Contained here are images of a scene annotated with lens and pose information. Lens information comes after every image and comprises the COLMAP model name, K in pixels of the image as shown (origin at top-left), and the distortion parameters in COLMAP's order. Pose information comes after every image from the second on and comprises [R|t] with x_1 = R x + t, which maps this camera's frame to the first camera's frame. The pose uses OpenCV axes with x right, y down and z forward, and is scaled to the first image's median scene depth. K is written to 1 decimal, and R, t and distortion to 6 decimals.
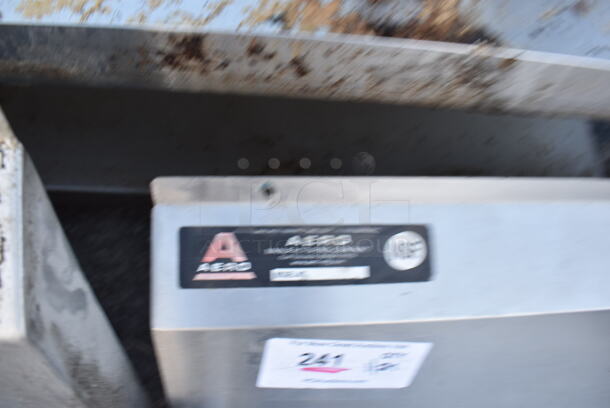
lens RADIAL K [[479.4, 0, 305.0], [0, 479.4, 204.0], [0, 0, 1]] dist [-0.095764, 0.013451]
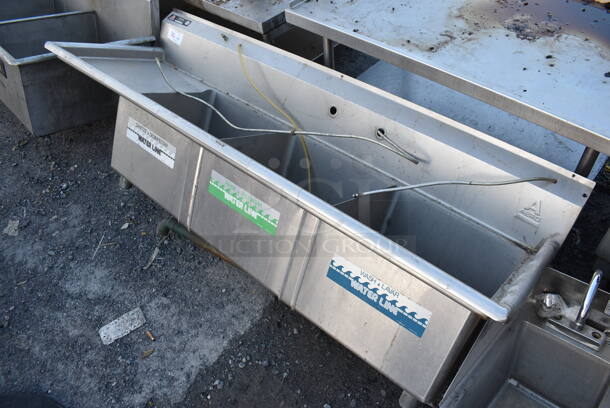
lens RADIAL K [[479.4, 0, 305.0], [0, 479.4, 204.0], [0, 0, 1]] dist [-0.095764, 0.013451]
pose [[0.693445, 0.412647, -0.590640, 7.345625], [-0.596376, 0.788729, -0.149139, 2.444575], [0.404314, 0.455663, 0.793033, -2.938865]]
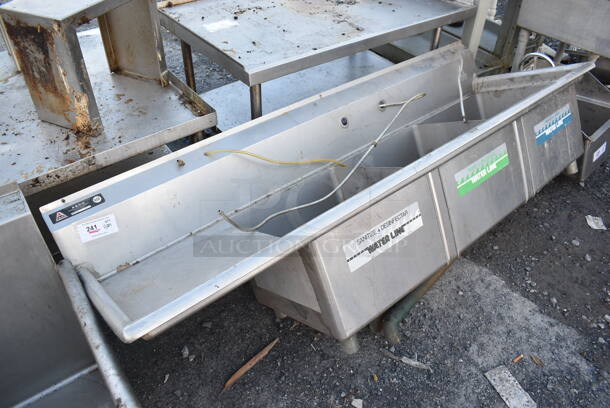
lens RADIAL K [[479.4, 0, 305.0], [0, 479.4, 204.0], [0, 0, 1]] dist [-0.095764, 0.013451]
pose [[0.799361, -0.460033, 0.386512, 0.034942], [0.579053, 0.761513, -0.291197, 2.771796], [-0.160374, 0.456582, 0.875107, -3.492300]]
